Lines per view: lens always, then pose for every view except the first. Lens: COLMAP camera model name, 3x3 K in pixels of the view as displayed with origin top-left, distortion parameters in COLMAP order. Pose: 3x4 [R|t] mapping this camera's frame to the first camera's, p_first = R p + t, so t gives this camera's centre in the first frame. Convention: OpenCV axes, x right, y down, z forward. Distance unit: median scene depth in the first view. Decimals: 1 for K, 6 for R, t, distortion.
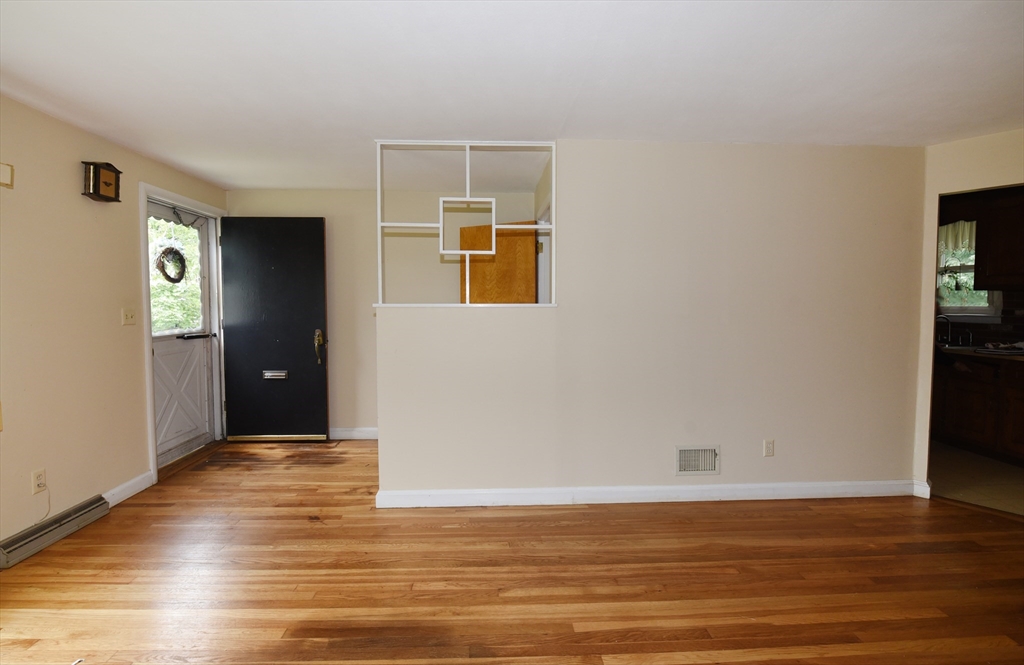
lens RADIAL K [[456.9, 0, 506.9], [0, 456.9, 319.8], [0, 0, 1]] dist [-0.010603, -0.000344]
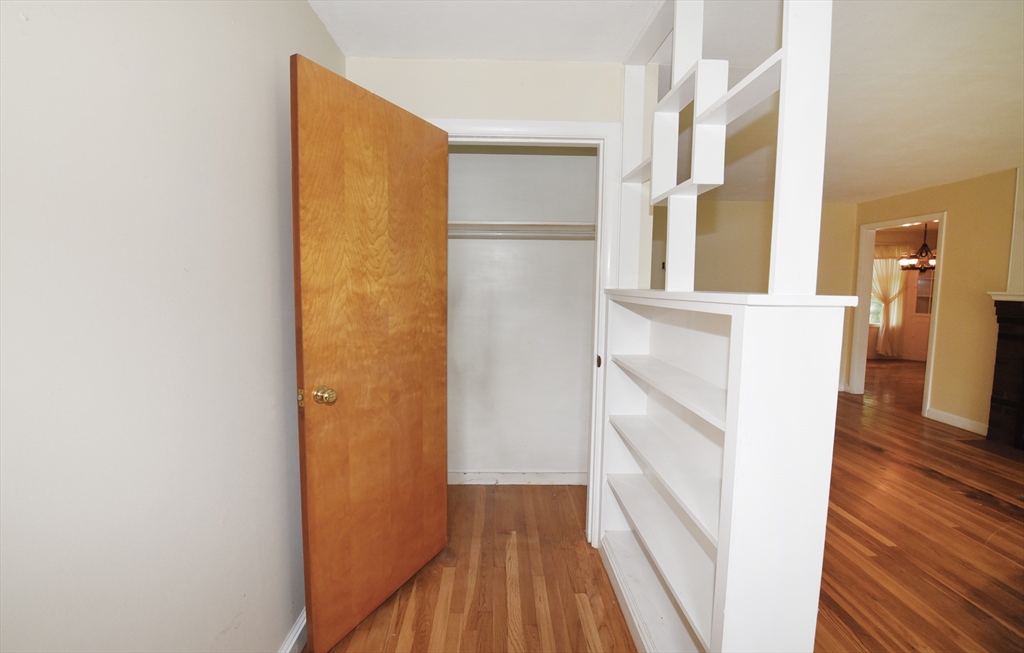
lens RADIAL K [[432.6, 0, 512.0], [0, 432.6, 326.5], [0, 0, 1]] dist [-0.011299, -0.000245]
pose [[0.004442, -0.097611, 0.995215, -0.600561], [0.029946, 0.994791, 0.097435, -0.050904], [-0.999542, 0.029370, 0.007342, 1.235589]]
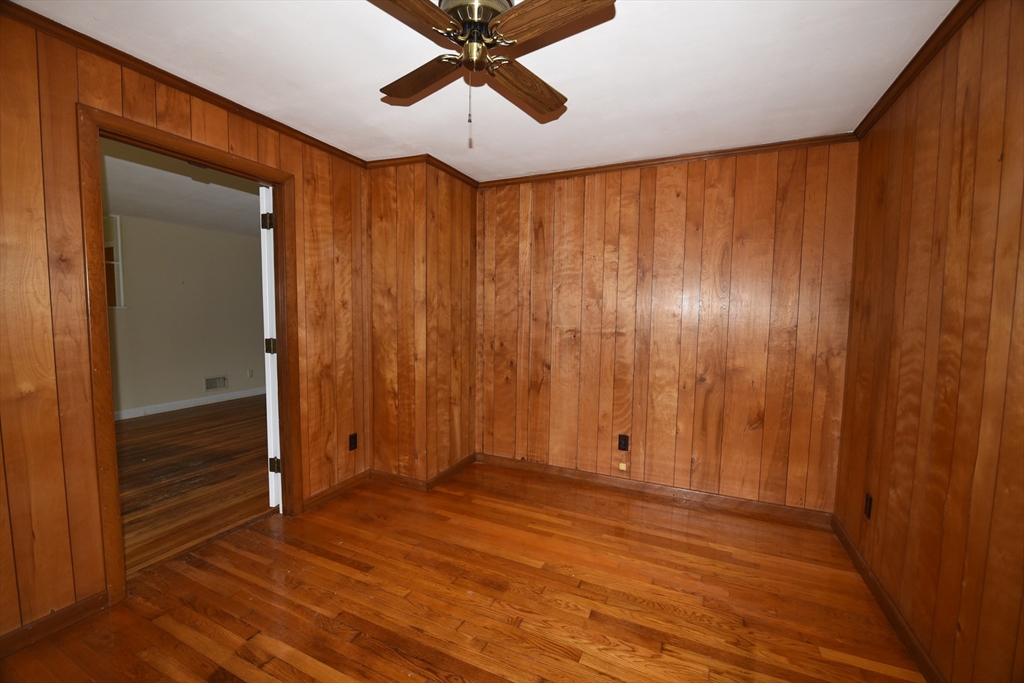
lens RADIAL K [[411.1, 0, 513.8], [0, 411.1, 343.3], [0, 0, 1]] dist [-0.018430, -0.000579]
pose [[0.457553, -0.061432, 0.887058, -0.621096], [0.027947, 0.998111, 0.054707, 0.063919], [-0.888743, -0.000241, 0.458405, -1.101442]]
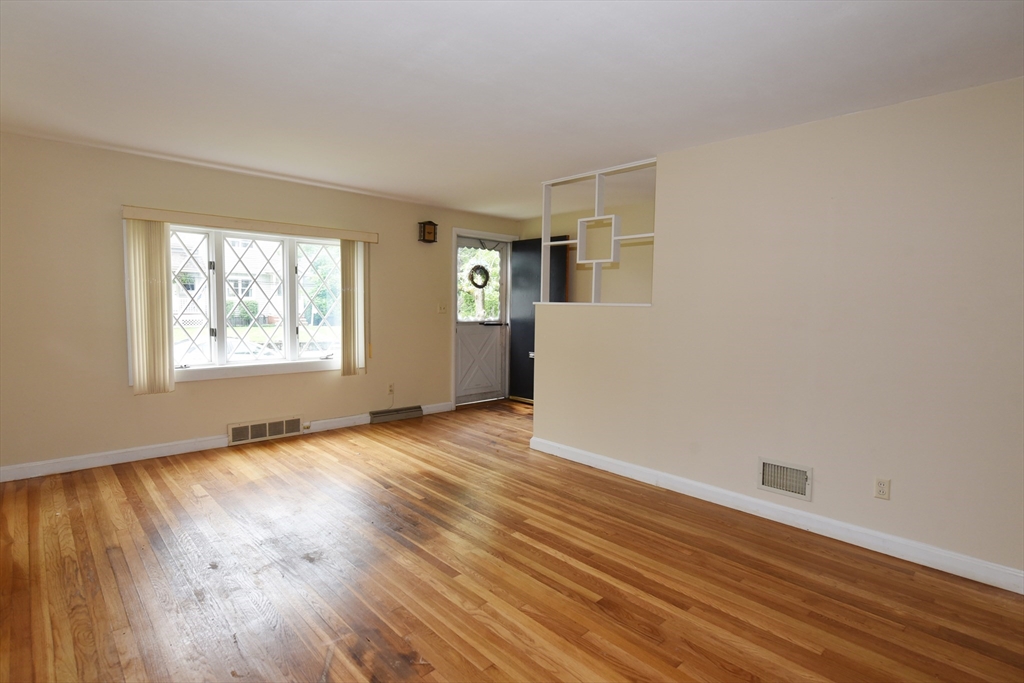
lens RADIAL K [[515.0, 0, 512.0], [0, 515.0, 341.5], [0, 0, 1]] dist [-0.000184, -0.000212]
pose [[0.659293, 0.067289, -0.748869, 0.843695], [-0.047599, 0.997725, 0.047745, 0.013341], [0.750378, 0.004168, 0.660996, -0.089714]]
